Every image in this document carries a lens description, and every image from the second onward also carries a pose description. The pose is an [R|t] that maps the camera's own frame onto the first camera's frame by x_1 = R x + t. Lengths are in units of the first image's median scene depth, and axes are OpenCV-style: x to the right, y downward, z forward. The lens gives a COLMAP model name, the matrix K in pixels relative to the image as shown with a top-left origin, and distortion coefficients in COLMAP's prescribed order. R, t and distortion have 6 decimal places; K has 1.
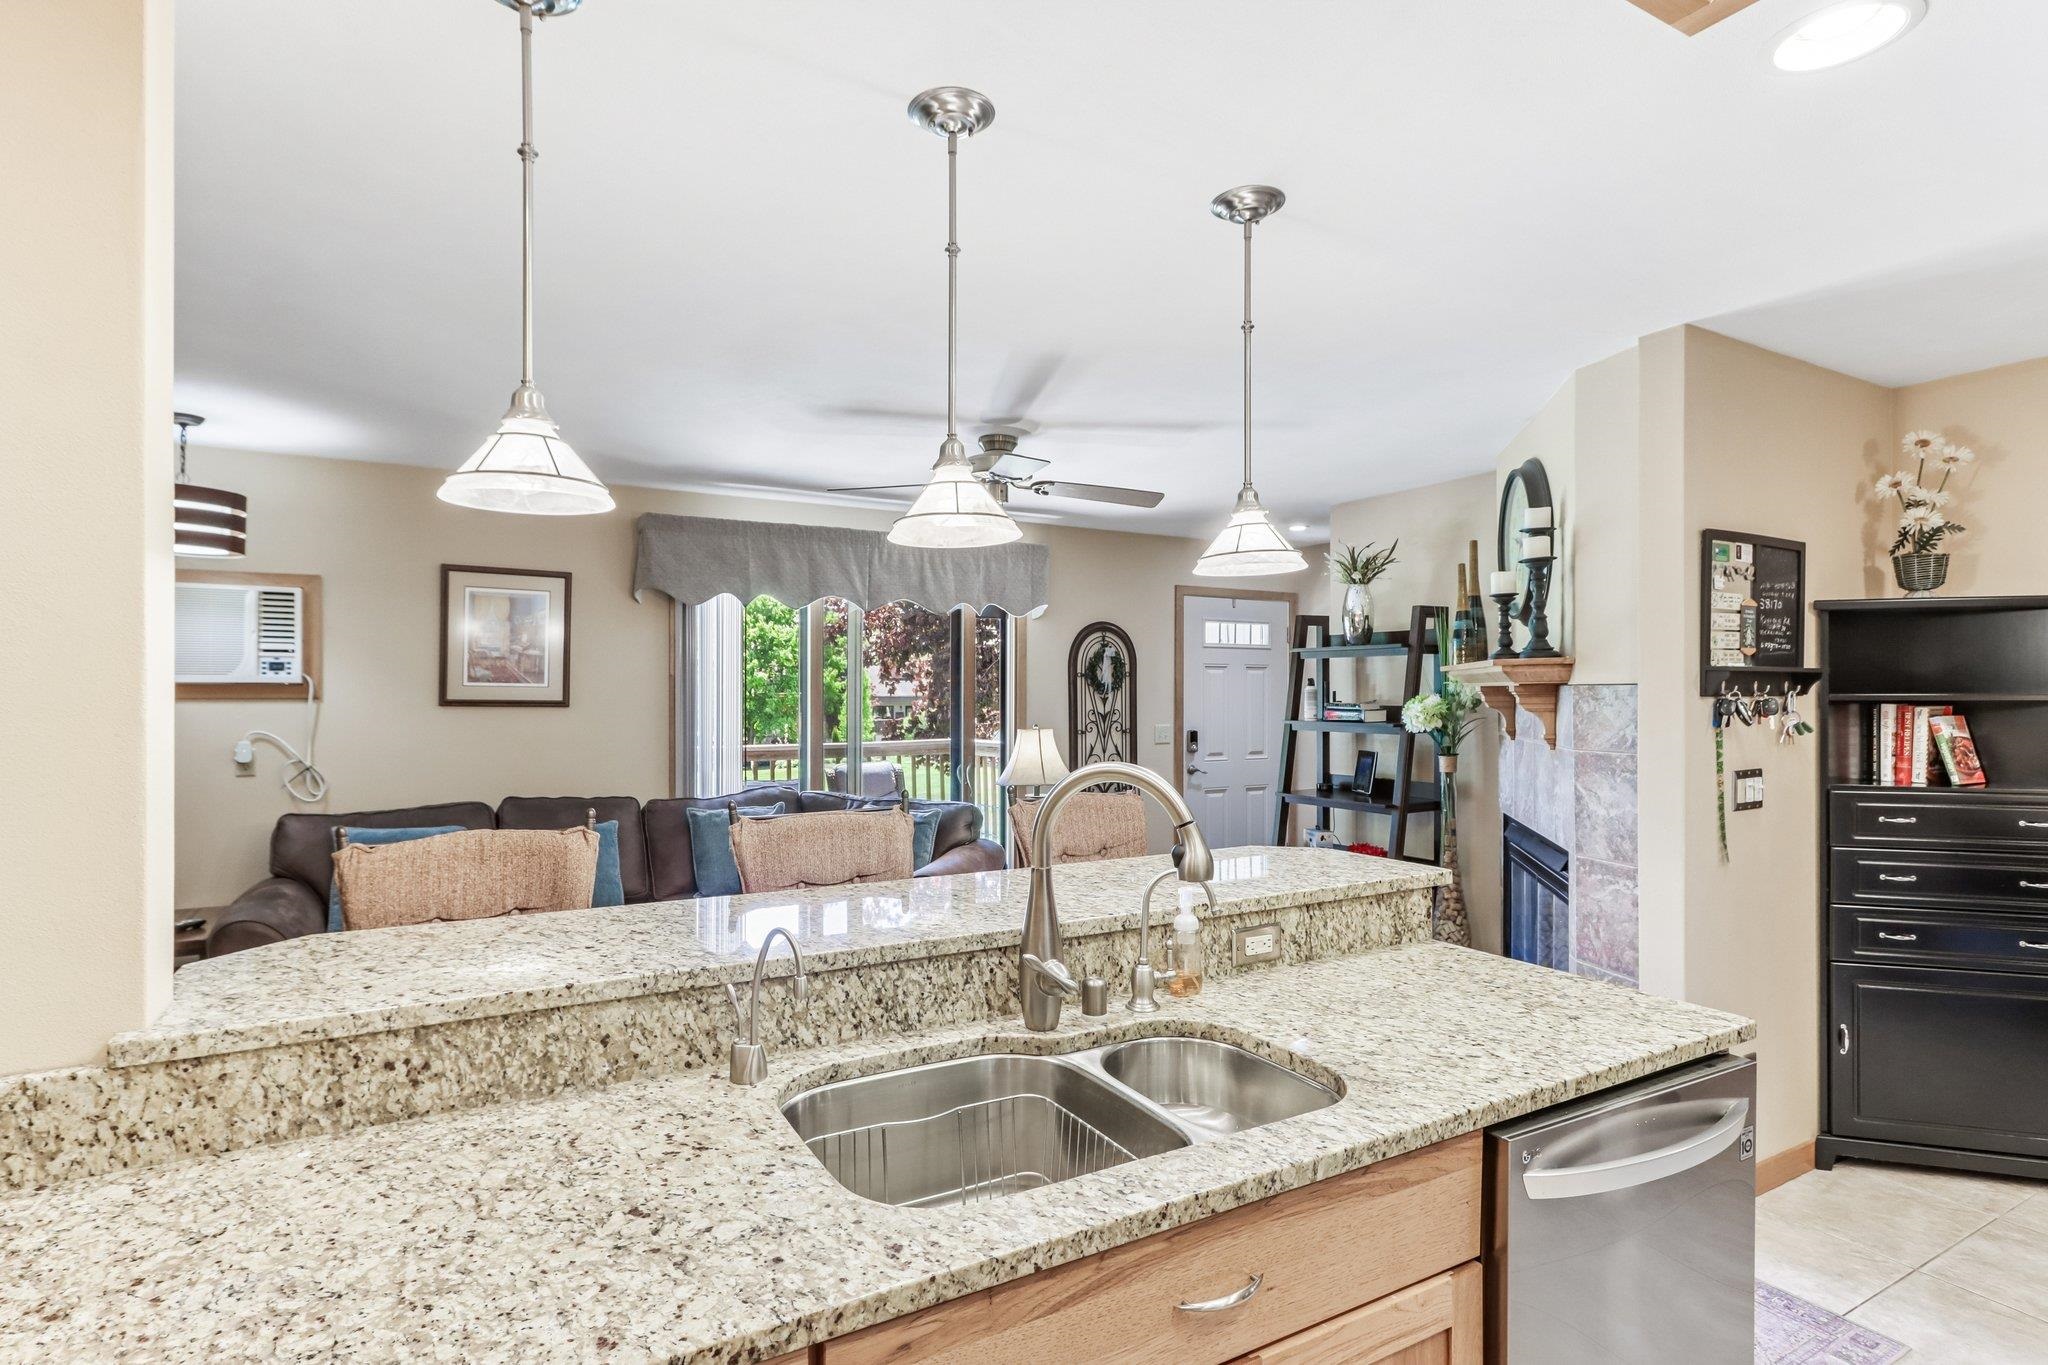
lens RADIAL K [[1005.0, 0, 1048.8], [0, 1005.0, 691.3], [0, 0, 1]] dist [-0.003063, 0.007023]
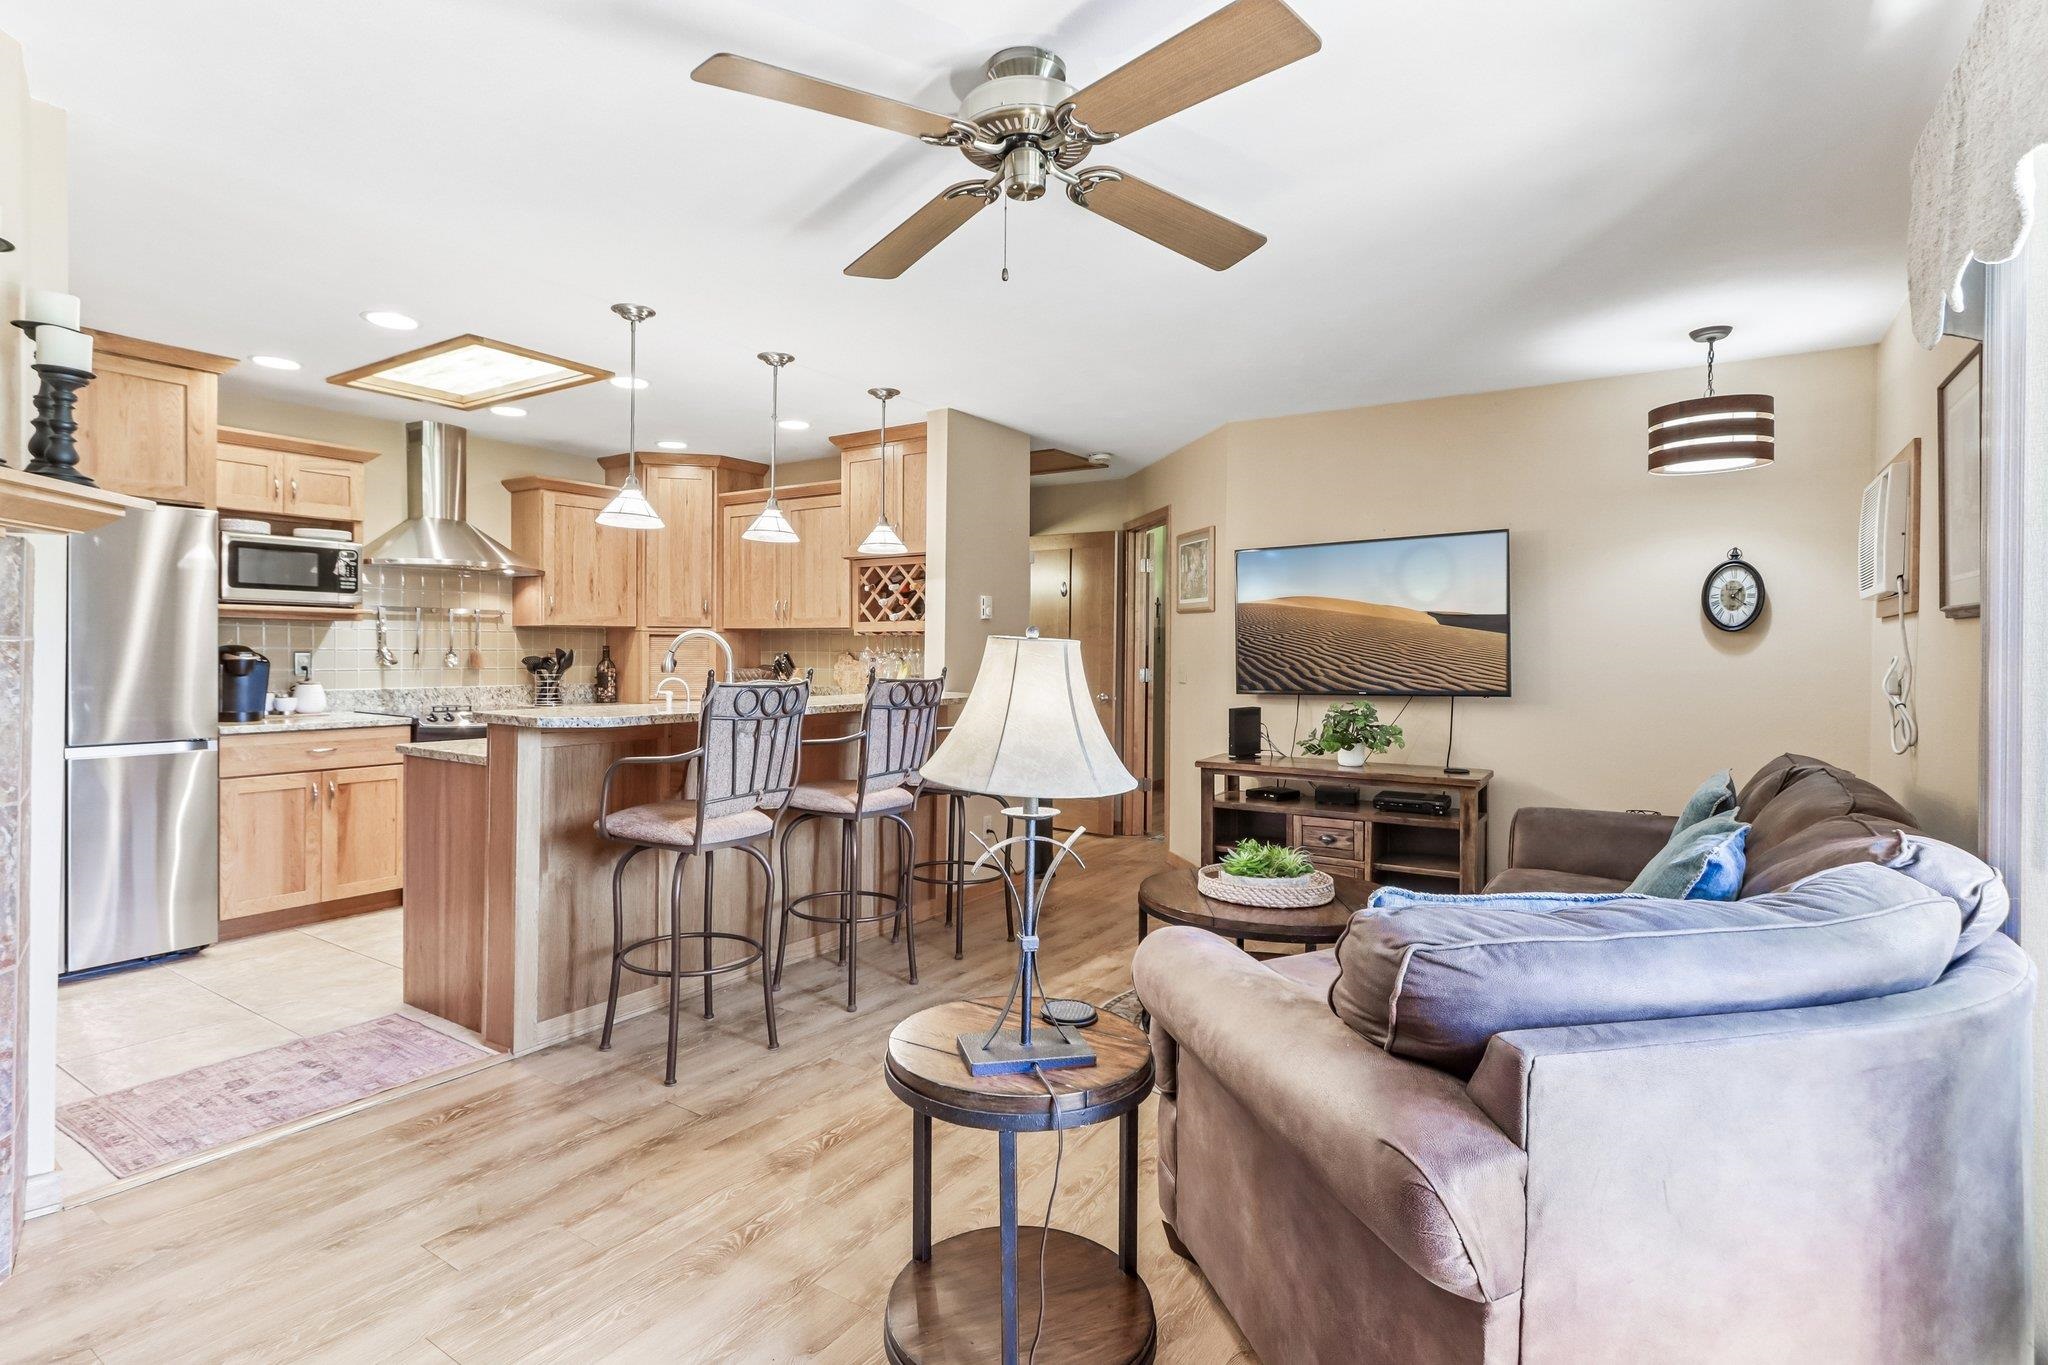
lens RADIAL K [[1005.0, 0, 1000.9], [0, 1005.0, 659.3], [0, 0, 1]] dist [-0.003063, 0.007023]
pose [[-0.900695, -0.007862, -0.434381, 0.237789], [-0.012402, 0.999894, 0.007619, 0.058095], [0.434275, 0.012250, -0.900697, 1.841989]]
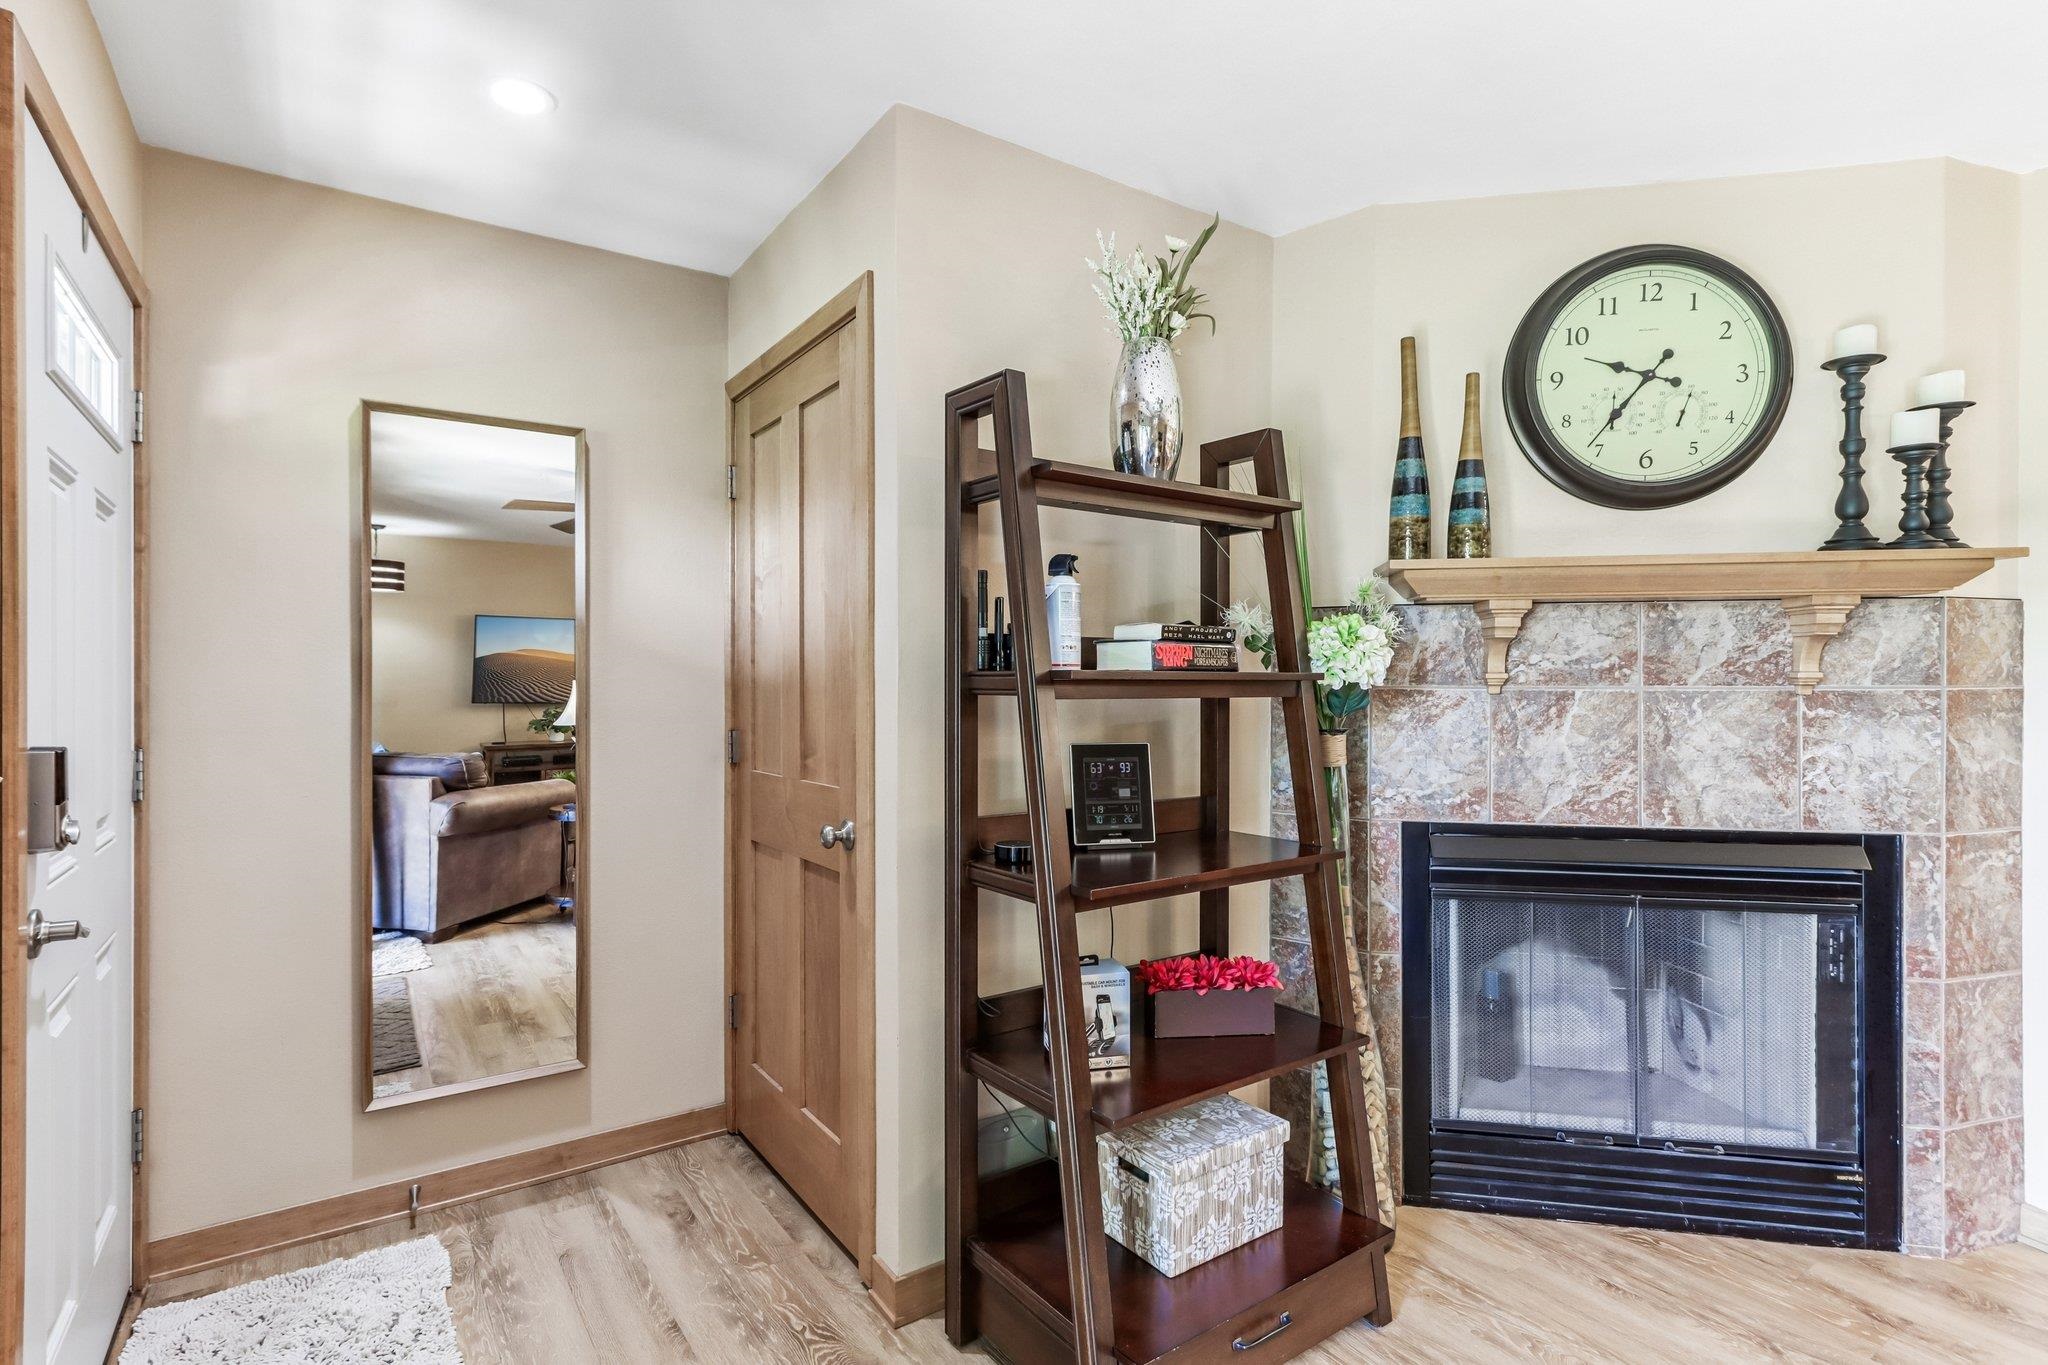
lens RADIAL K [[1005.0, 0, 1010.2], [0, 1005.0, 680.7], [0, 0, 1]] dist [-0.003063, 0.007023]
pose [[-0.071817, 0.002618, 0.997414, -0.143944], [0.001825, 0.999995, -0.002494, 0.053233], [-0.997416, 0.001641, -0.071822, 1.704856]]
